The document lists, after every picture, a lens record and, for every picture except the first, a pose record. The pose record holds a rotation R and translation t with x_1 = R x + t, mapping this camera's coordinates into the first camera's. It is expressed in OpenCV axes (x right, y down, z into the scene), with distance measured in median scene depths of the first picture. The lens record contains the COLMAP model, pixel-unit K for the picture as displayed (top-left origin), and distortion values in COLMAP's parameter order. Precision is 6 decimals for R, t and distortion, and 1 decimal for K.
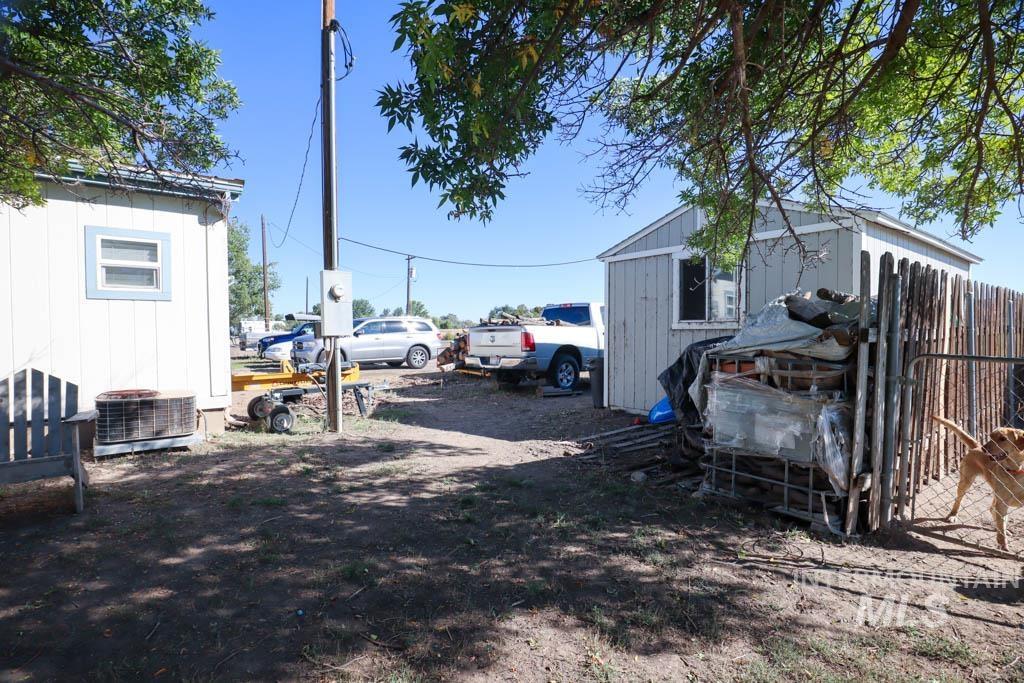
lens RADIAL K [[515.2, 0, 514.1], [0, 515.2, 351.0], [0, 0, 1]] dist [-0.030472, 0.004959]
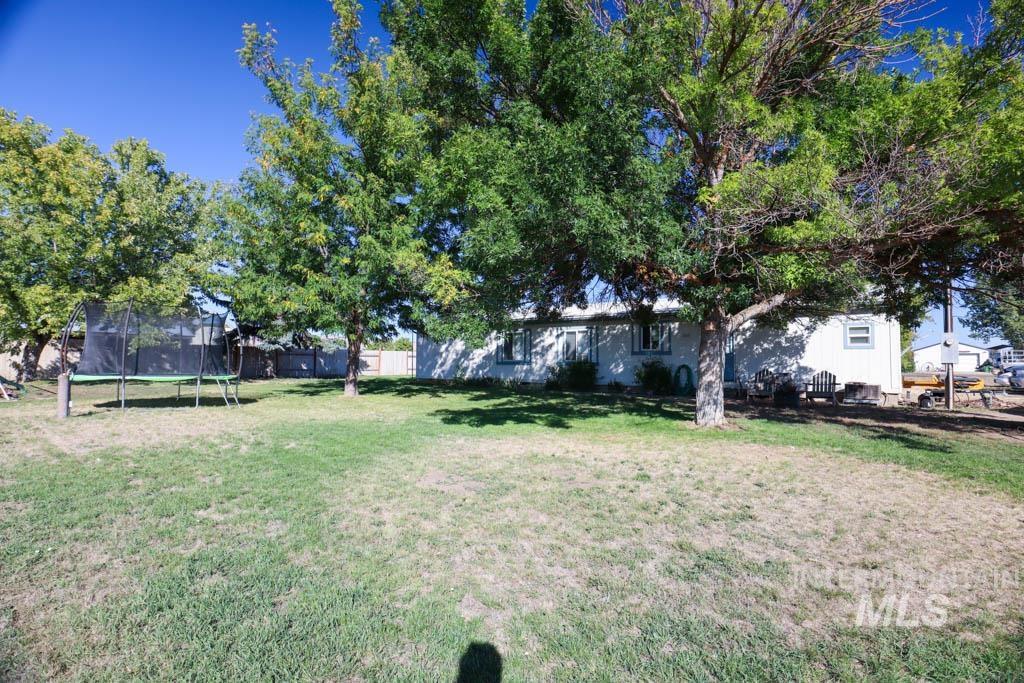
lens RADIAL K [[515.2, 0, 515.1], [0, 515.2, 337.1], [0, 0, 1]] dist [-0.030472, 0.004959]
pose [[0.219986, -0.039227, -0.974714, 1.341779], [-0.046538, 0.997631, -0.050652, 0.052832], [0.974392, 0.056504, 0.217640, -1.245777]]
